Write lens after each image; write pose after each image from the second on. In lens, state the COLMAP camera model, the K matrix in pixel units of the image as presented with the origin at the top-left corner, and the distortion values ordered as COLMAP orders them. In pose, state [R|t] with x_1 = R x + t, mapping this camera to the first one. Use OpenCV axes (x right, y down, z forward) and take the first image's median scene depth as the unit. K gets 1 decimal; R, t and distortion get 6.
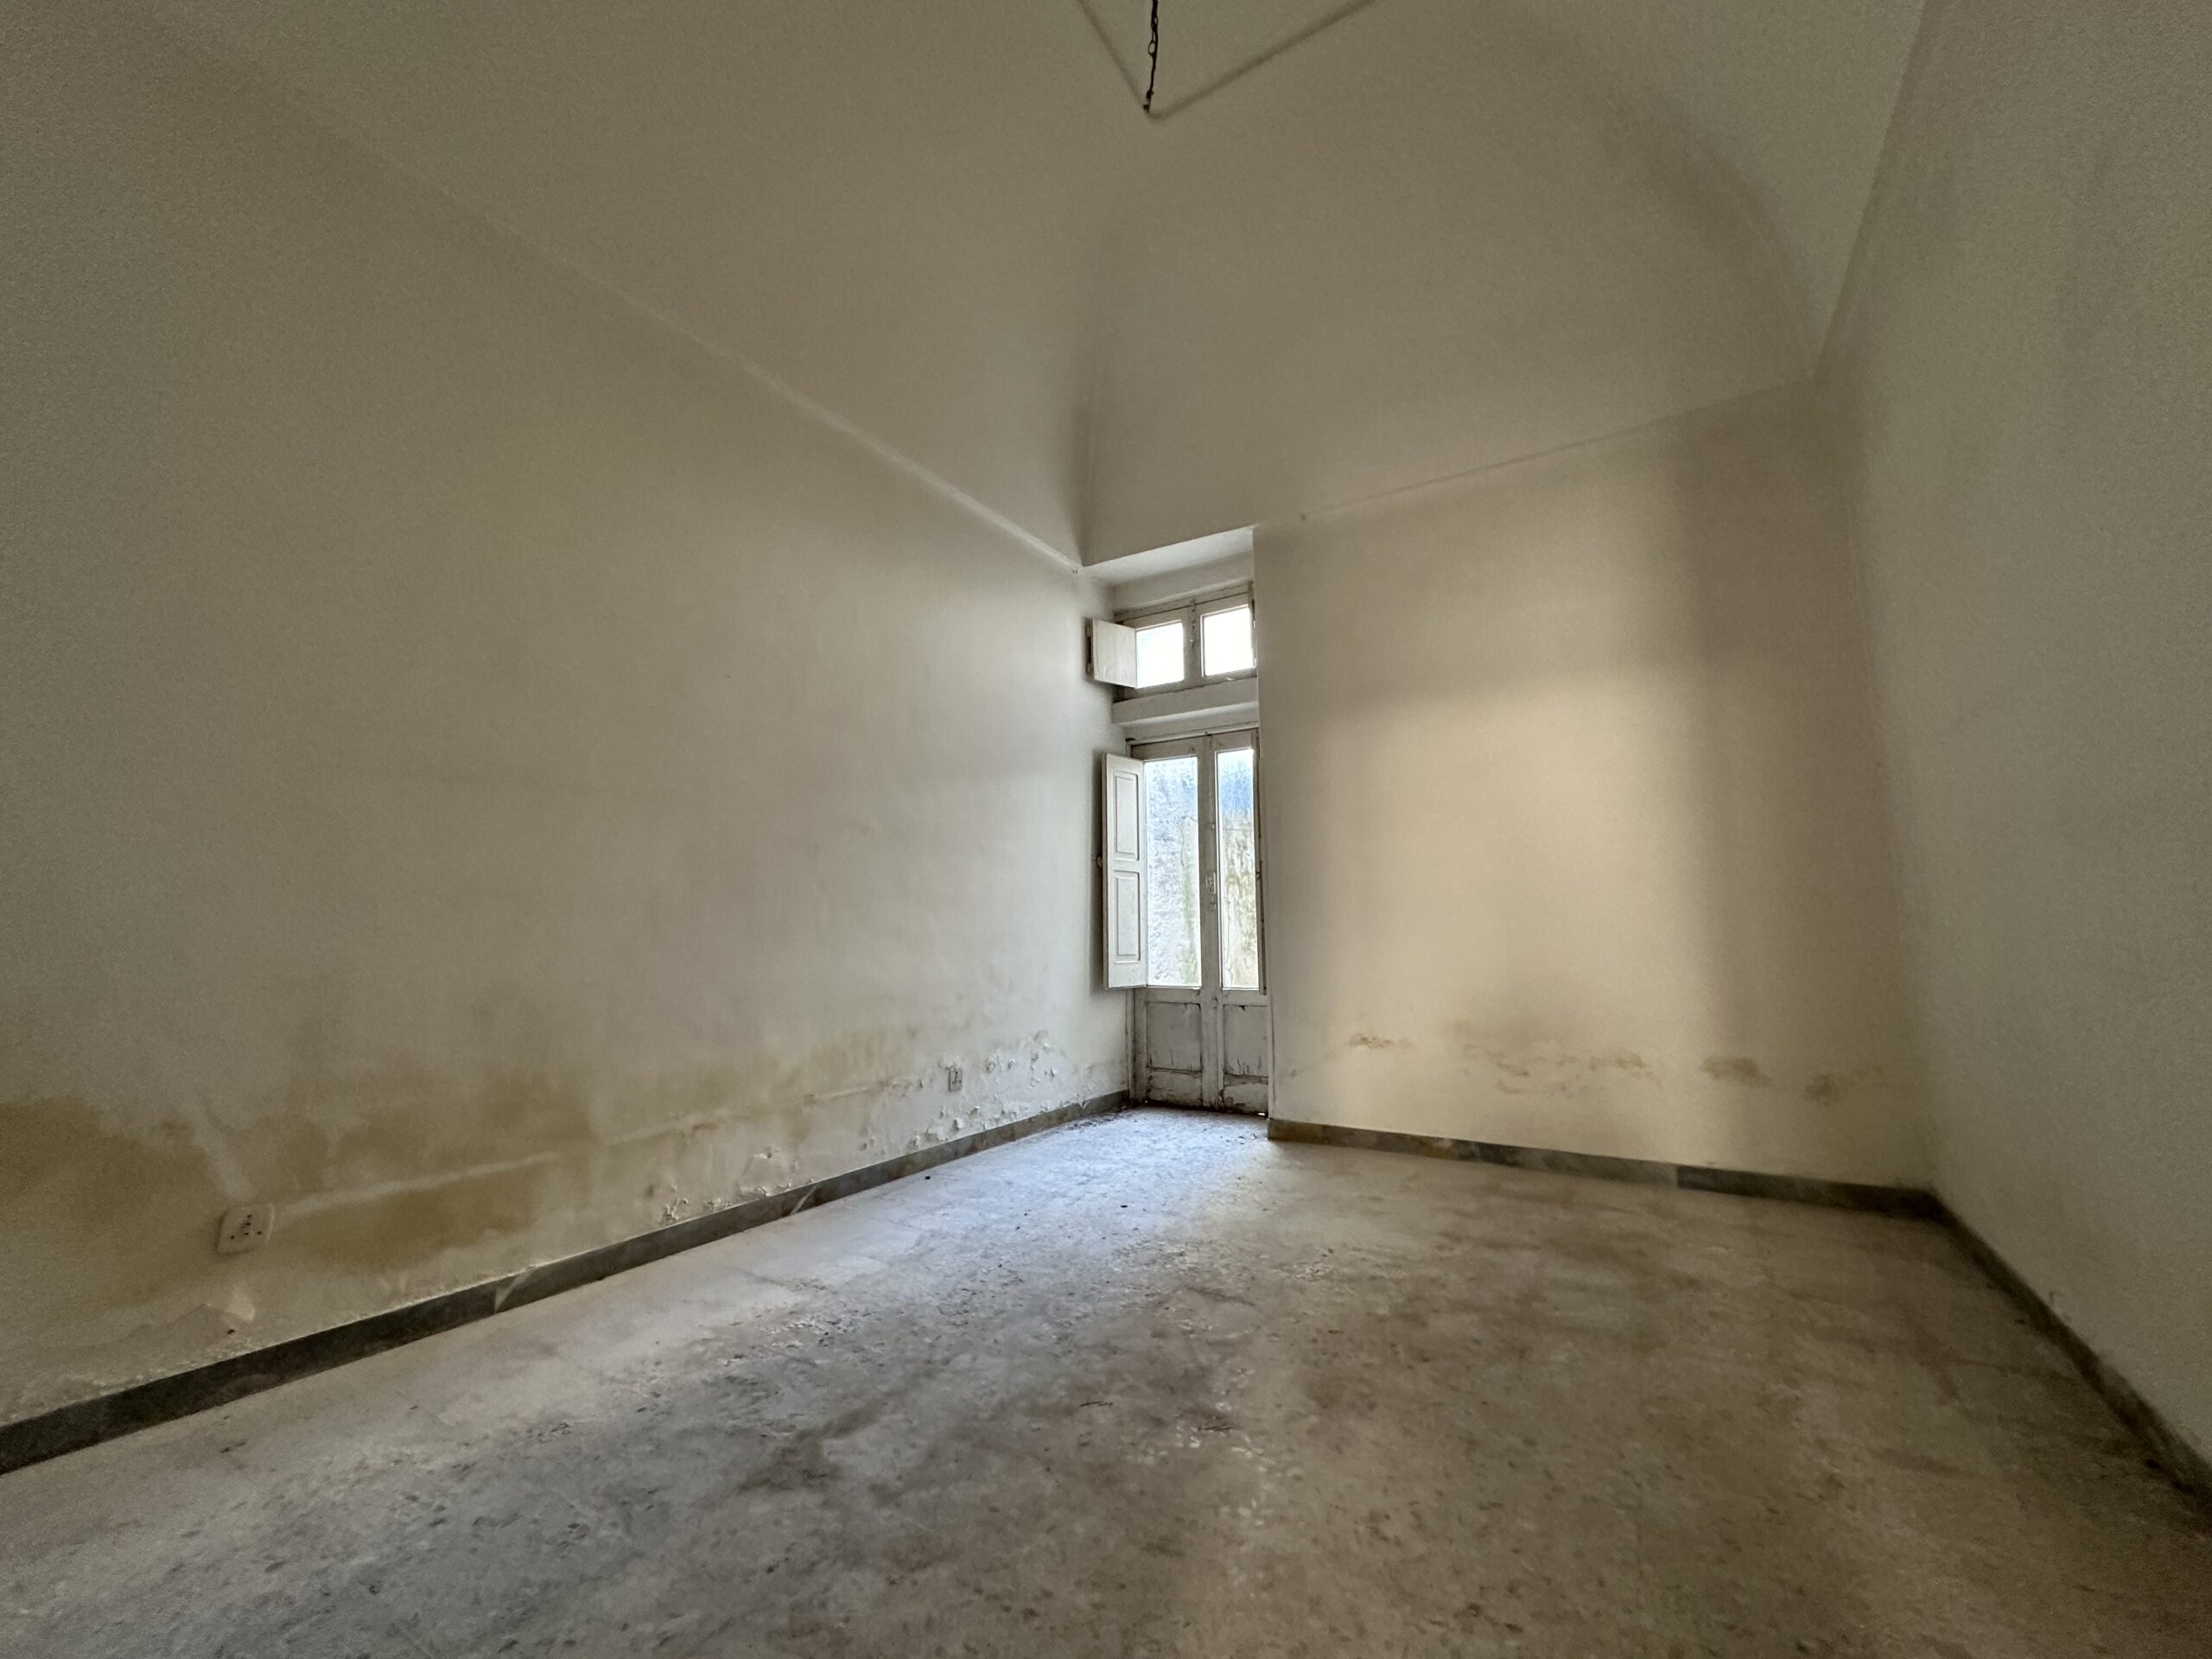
lens RADIAL K [[877.1, 0, 1107.9], [0, 877.1, 827.9], [0, 0, 1]] dist [0.000374, 0.000080]
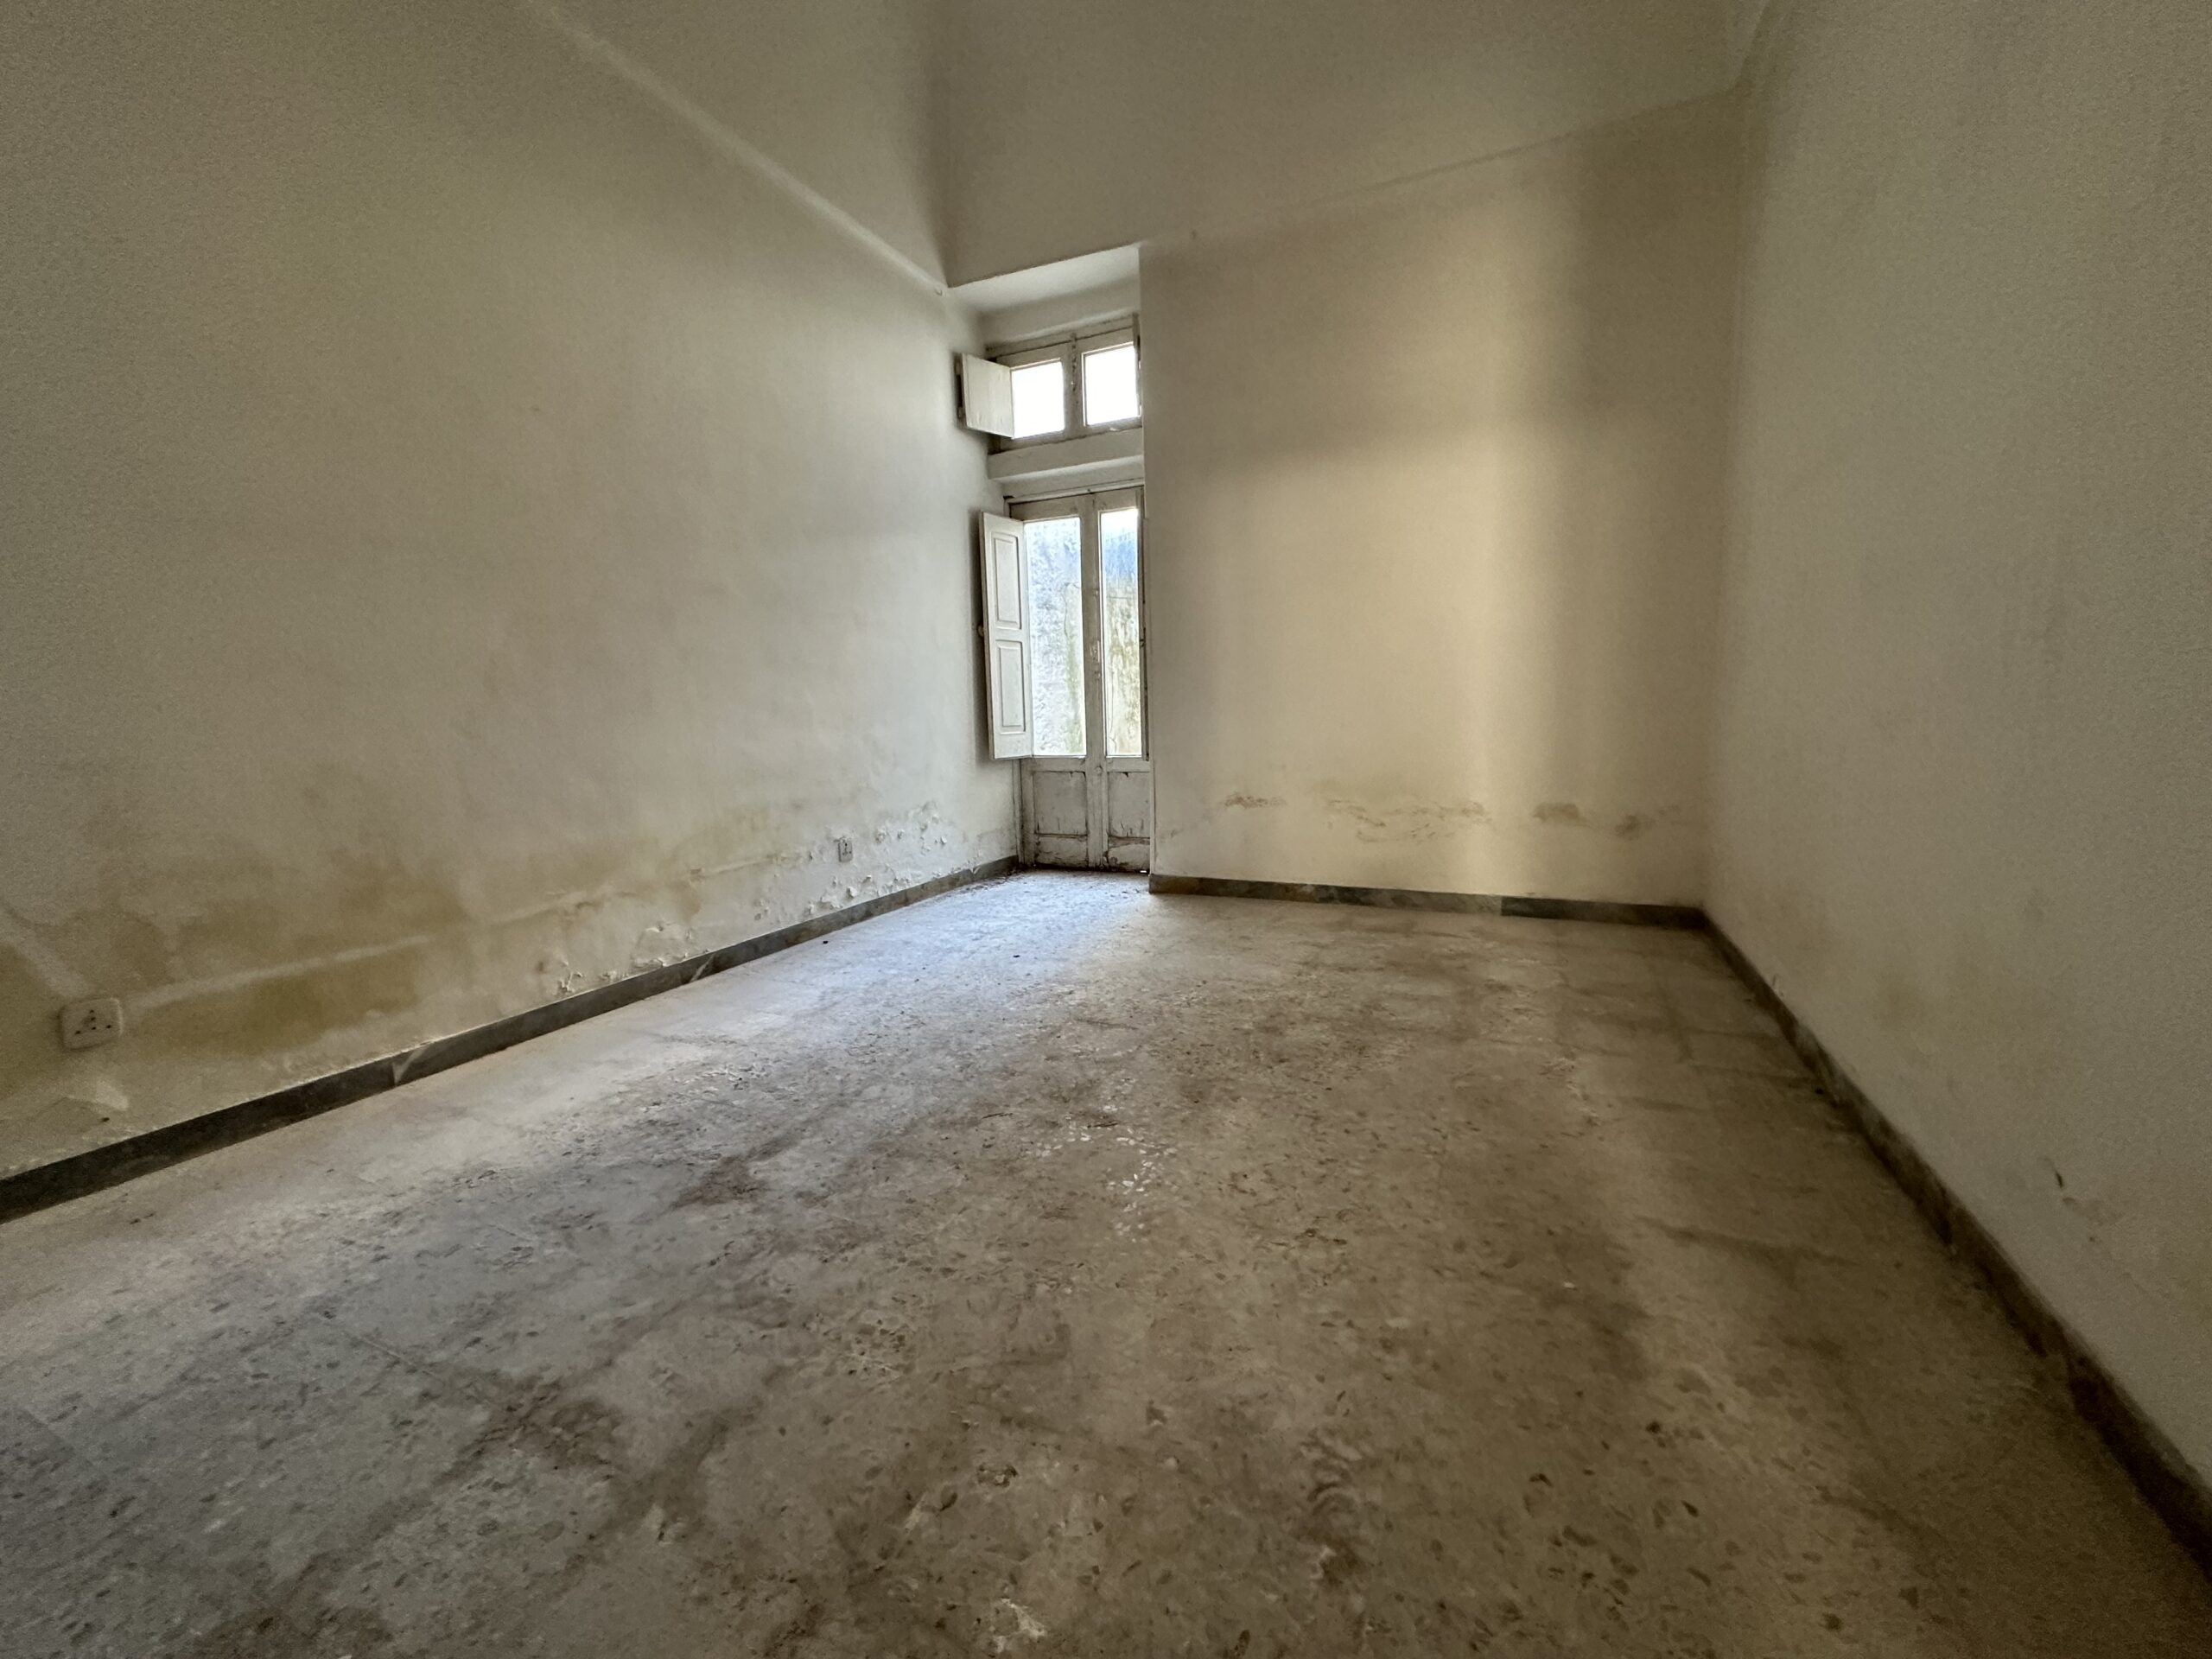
lens RADIAL K [[877.1, 0, 1107.9], [0, 877.1, 827.9], [0, 0, 1]] dist [0.000374, 0.000080]
pose [[0.991272, -0.036076, 0.126801, -0.001800], [0.003007, 0.967768, 0.251826, 0.012239], [-0.131799, -0.249247, 0.959430, -0.005823]]
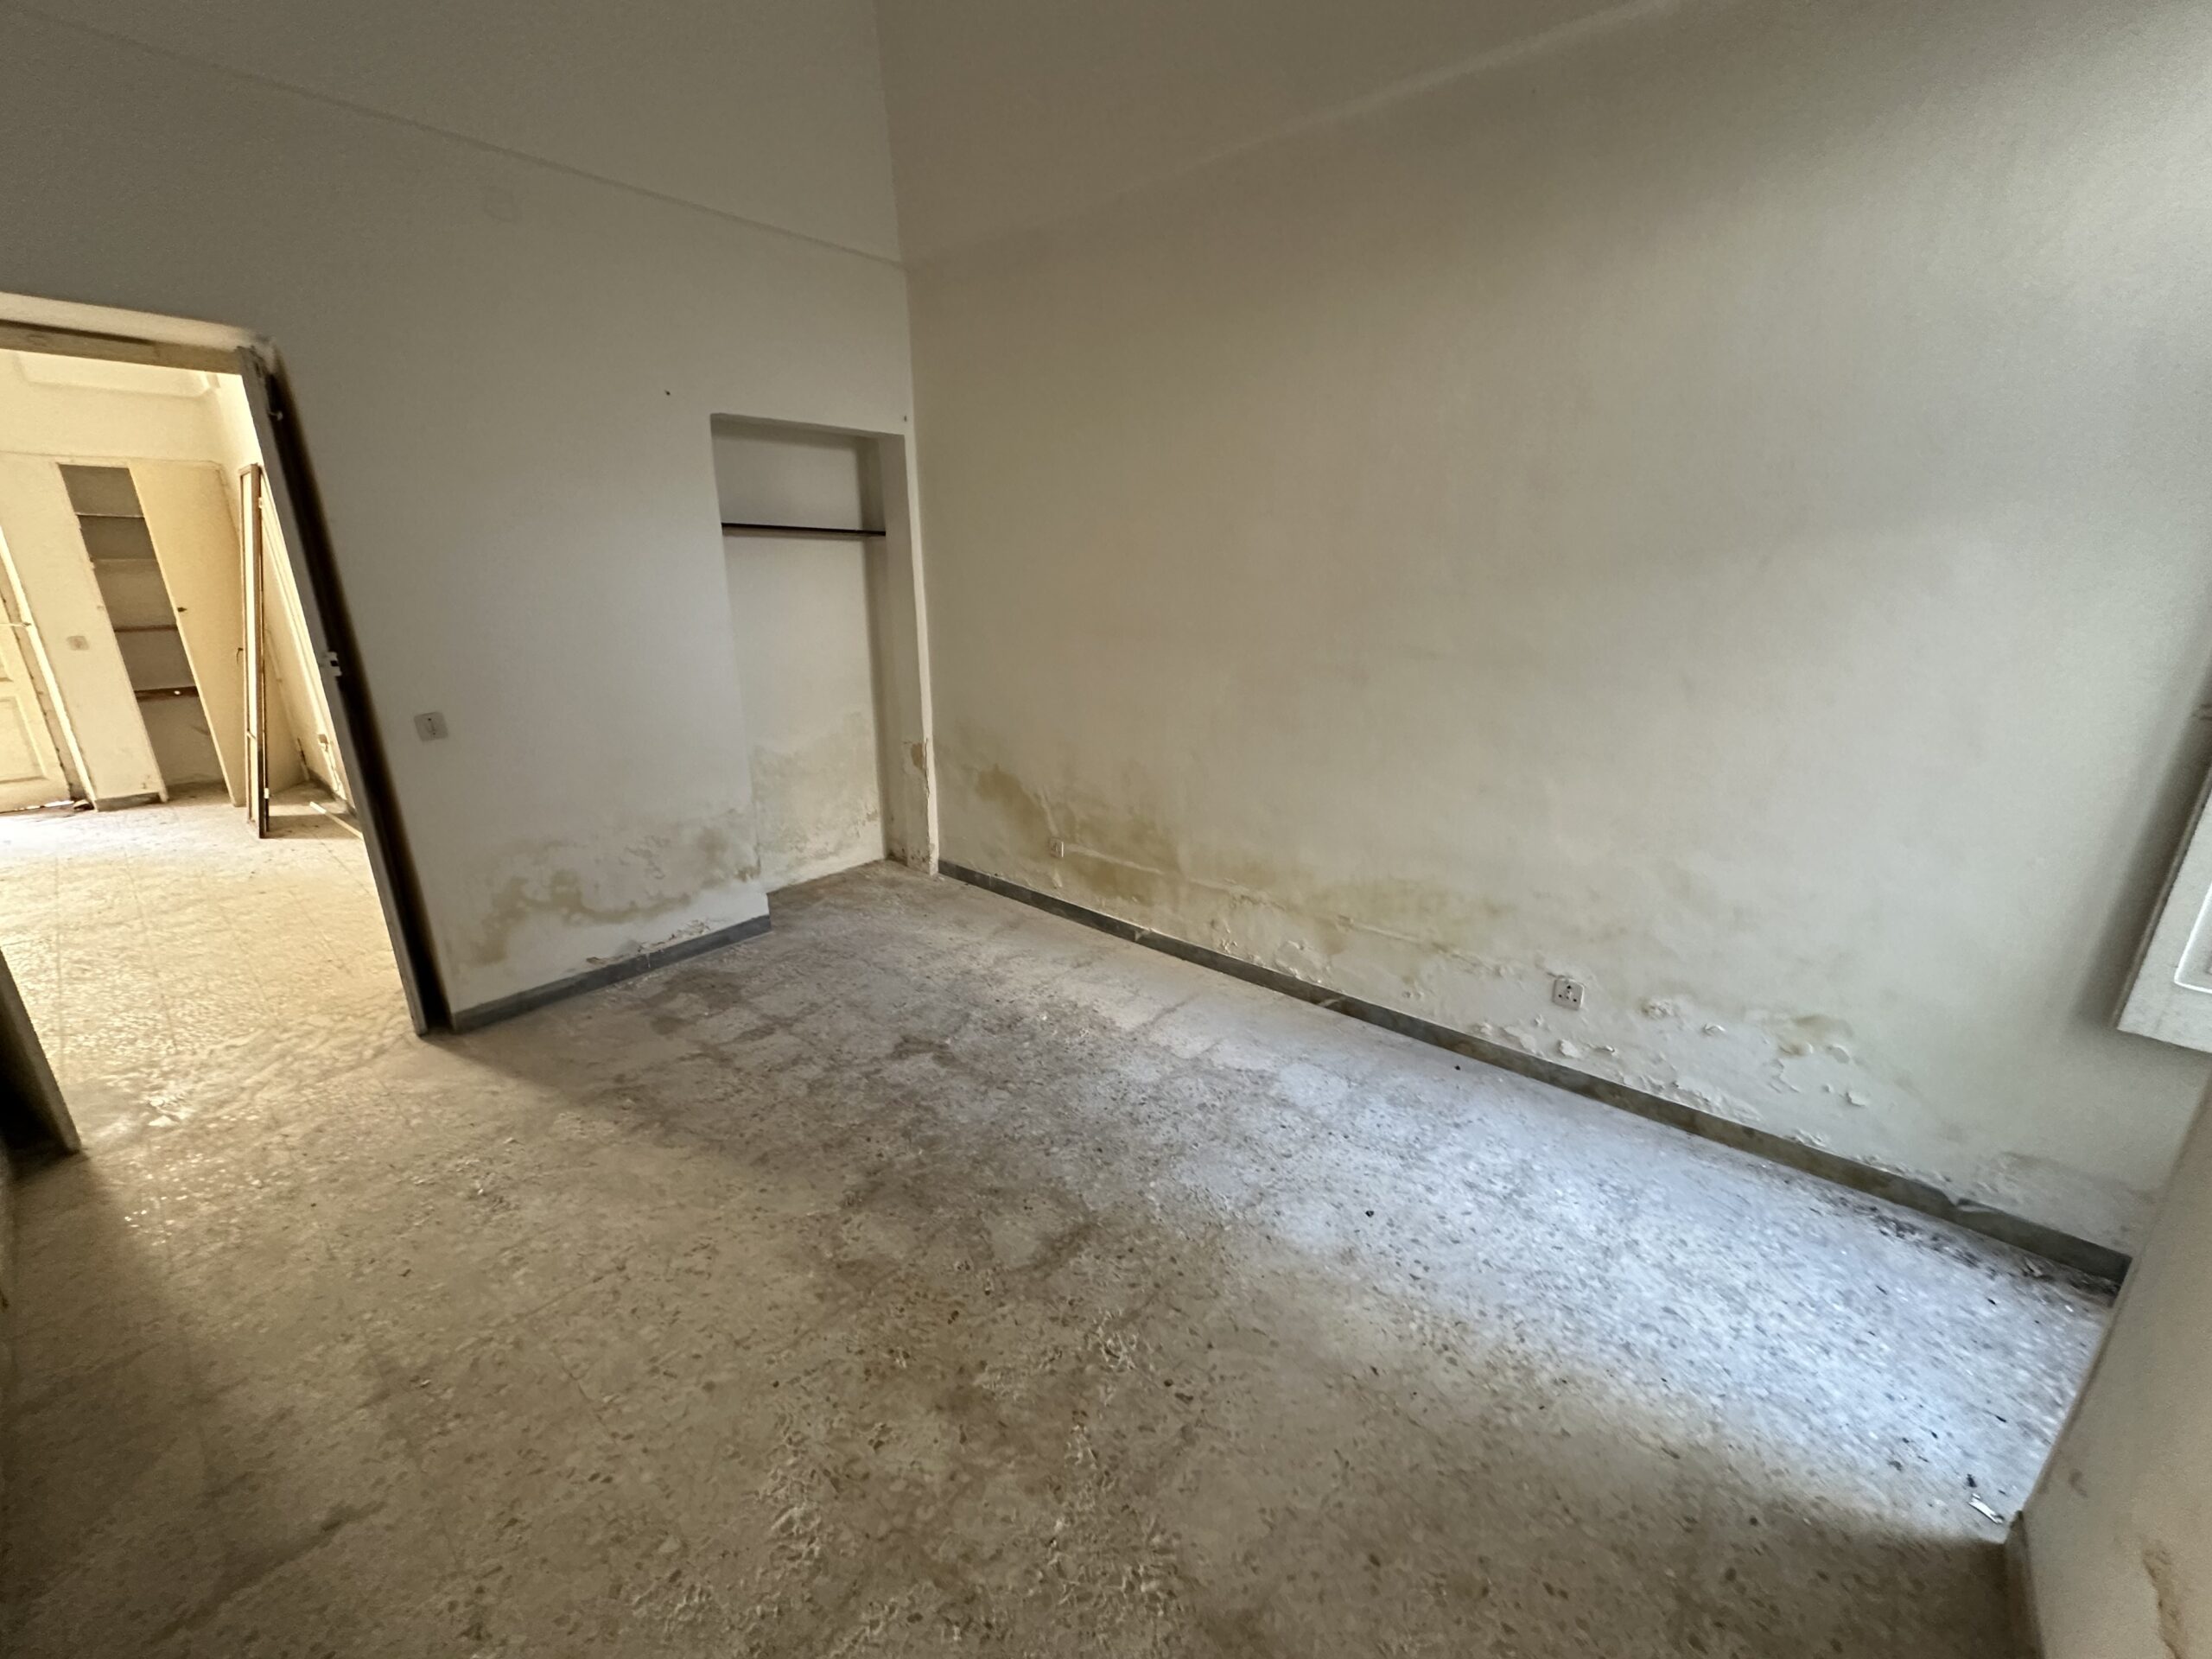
lens RADIAL K [[877.6, 0, 1108.1], [0, 877.6, 828.2], [0, 0, 1]] dist [-0.000840, 0.000372]
pose [[-0.144302, 0.303049, -0.941986, 0.873557], [0.119297, 0.950334, 0.287459, -0.174375], [0.982316, -0.070895, -0.173288, 1.220187]]
